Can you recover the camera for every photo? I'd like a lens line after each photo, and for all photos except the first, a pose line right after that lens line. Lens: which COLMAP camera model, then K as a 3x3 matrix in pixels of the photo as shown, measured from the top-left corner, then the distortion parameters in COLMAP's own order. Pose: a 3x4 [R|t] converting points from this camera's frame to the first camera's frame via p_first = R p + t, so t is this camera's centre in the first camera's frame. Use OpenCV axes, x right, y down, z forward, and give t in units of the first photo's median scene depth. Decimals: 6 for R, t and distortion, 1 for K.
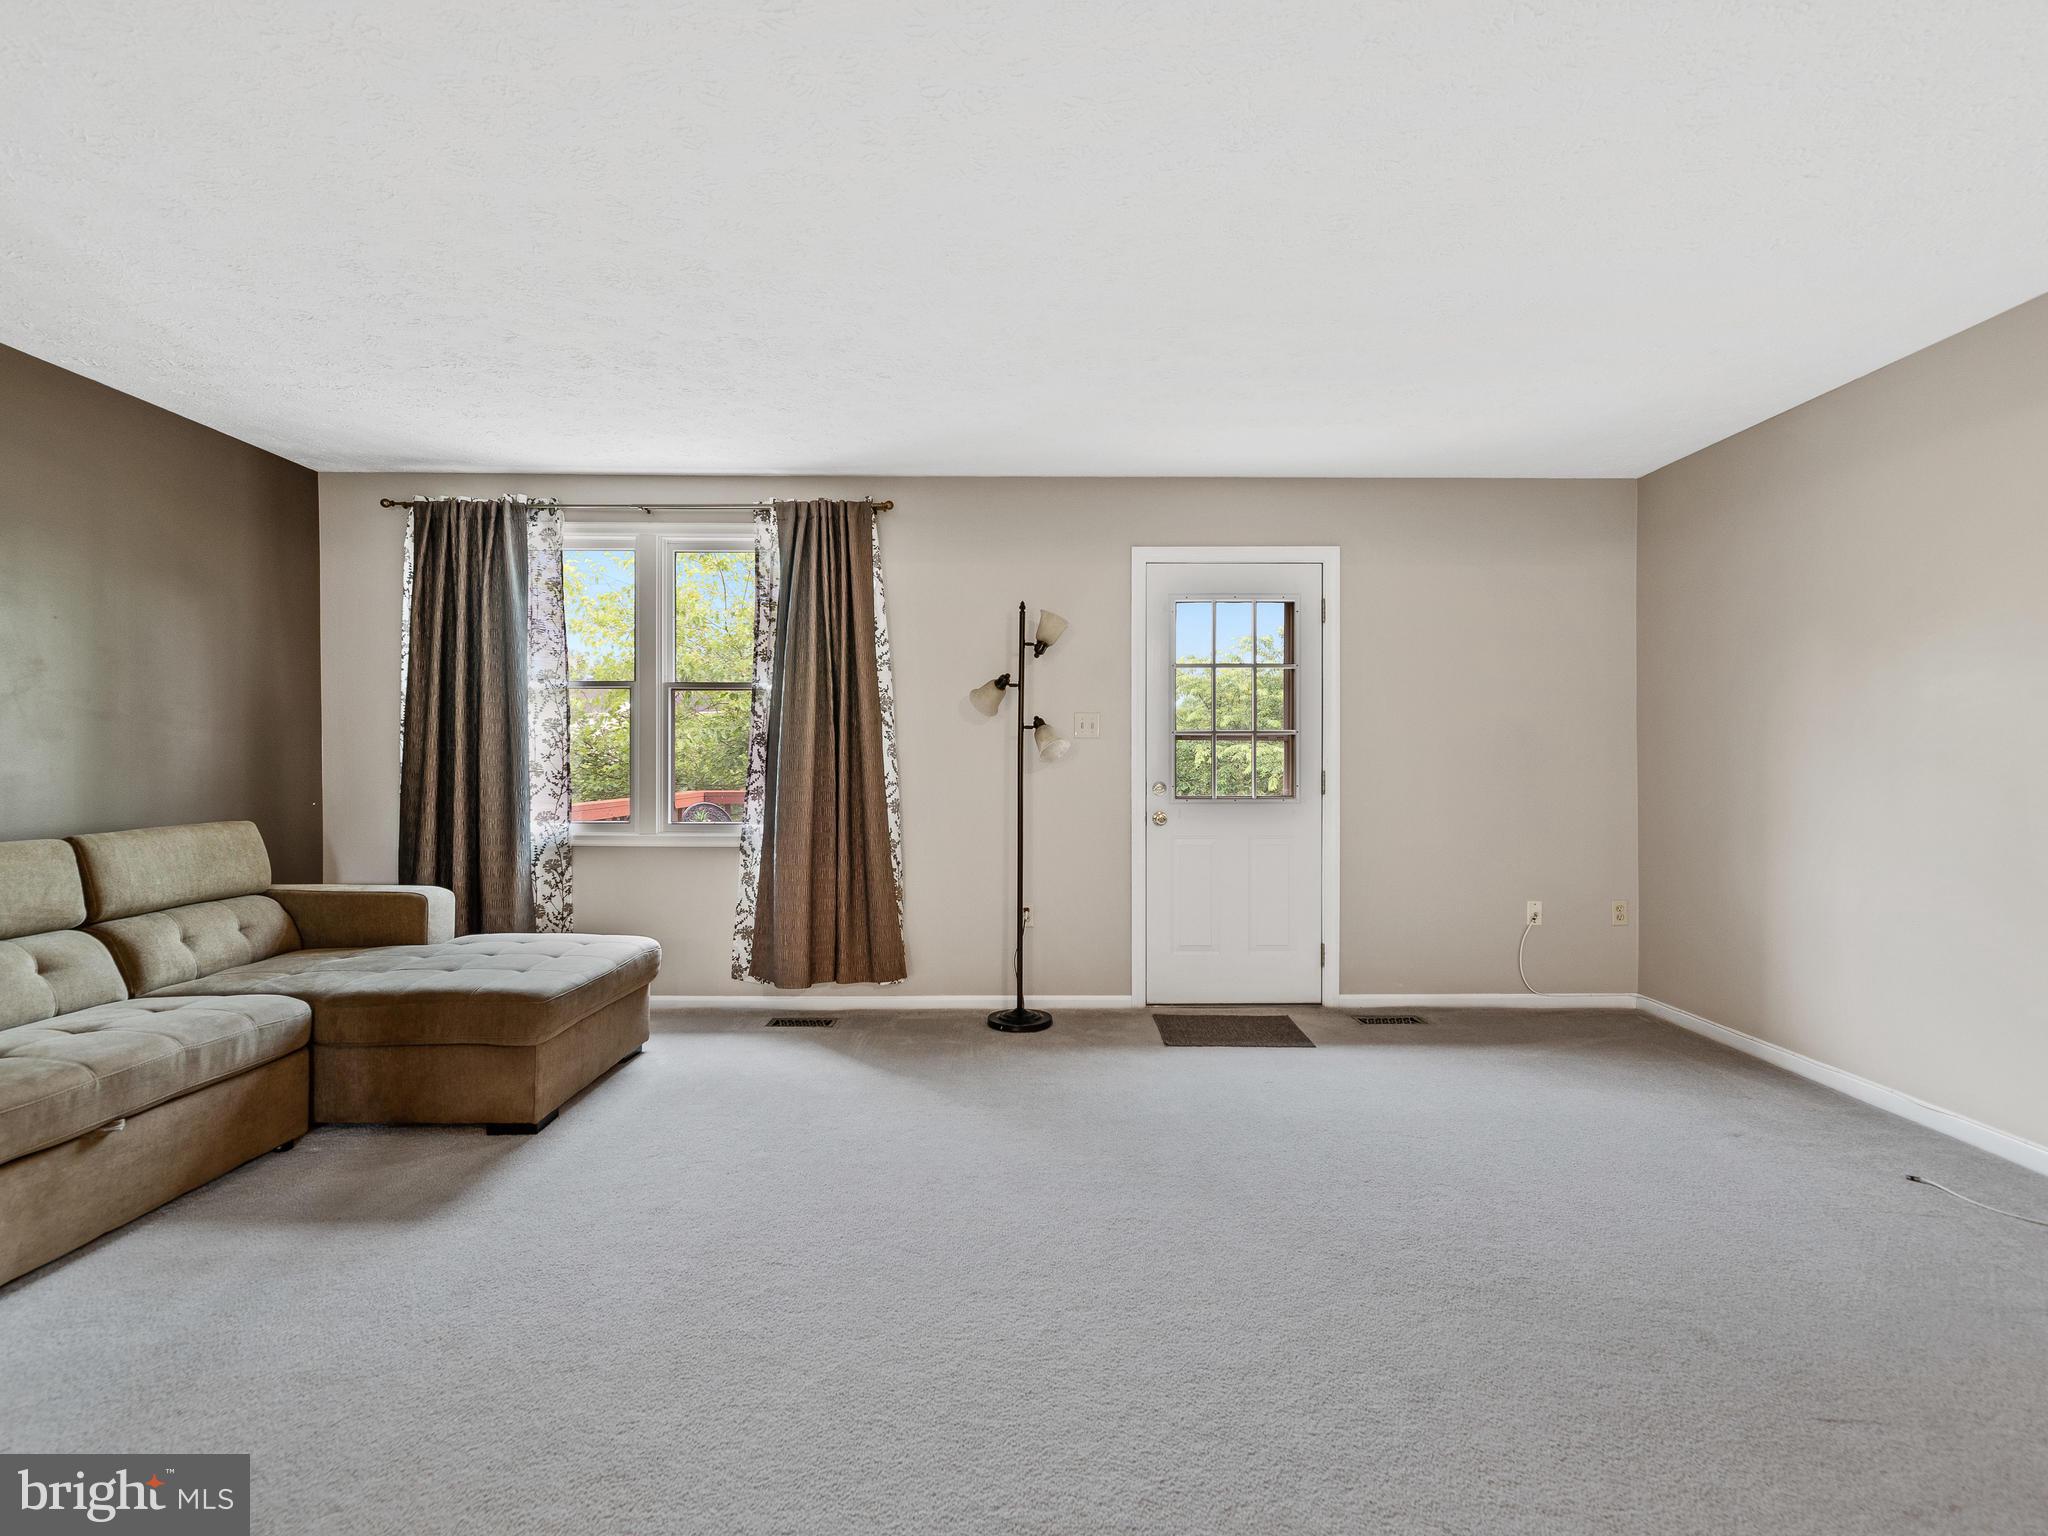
lens RADIAL K [[937.3, 0, 1045.6], [0, 937.3, 761.5], [0, 0, 1]] dist [-0.001142, -0.000275]
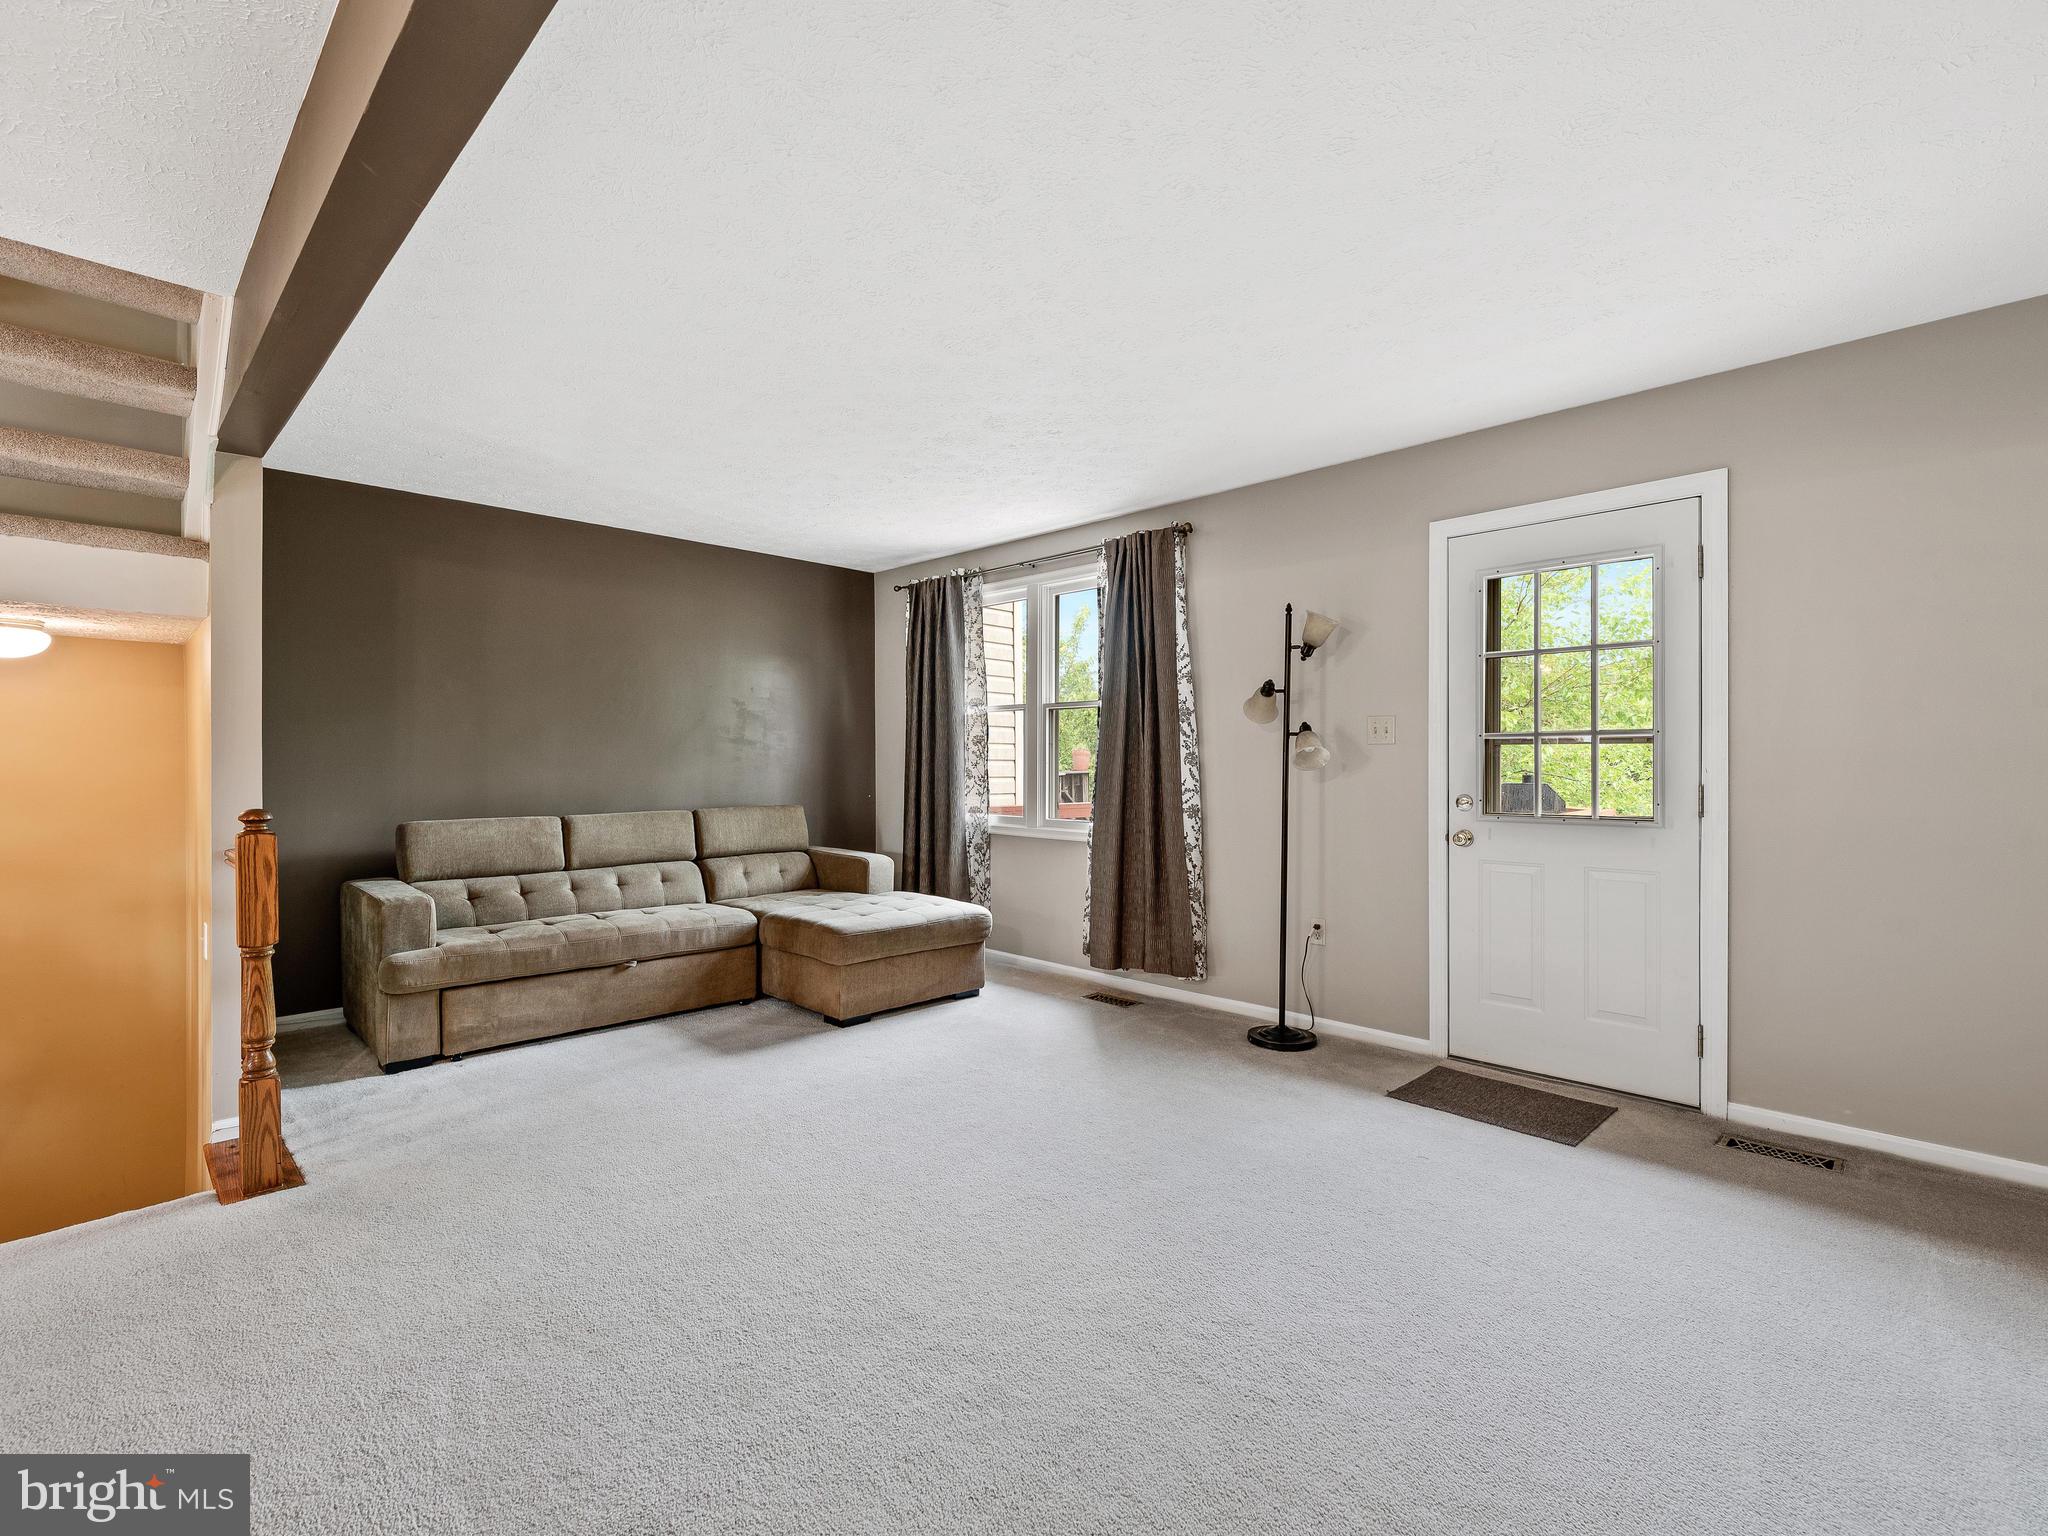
lens RADIAL K [[937.3, 0, 1024.7], [0, 937.3, 767.6], [0, 0, 1]] dist [-0.001142, -0.000275]
pose [[0.700193, 0.002823, -0.713948, 0.471798], [-0.001439, 0.999996, 0.002543, -0.004362], [0.713952, -0.000754, 0.700194, 0.133046]]
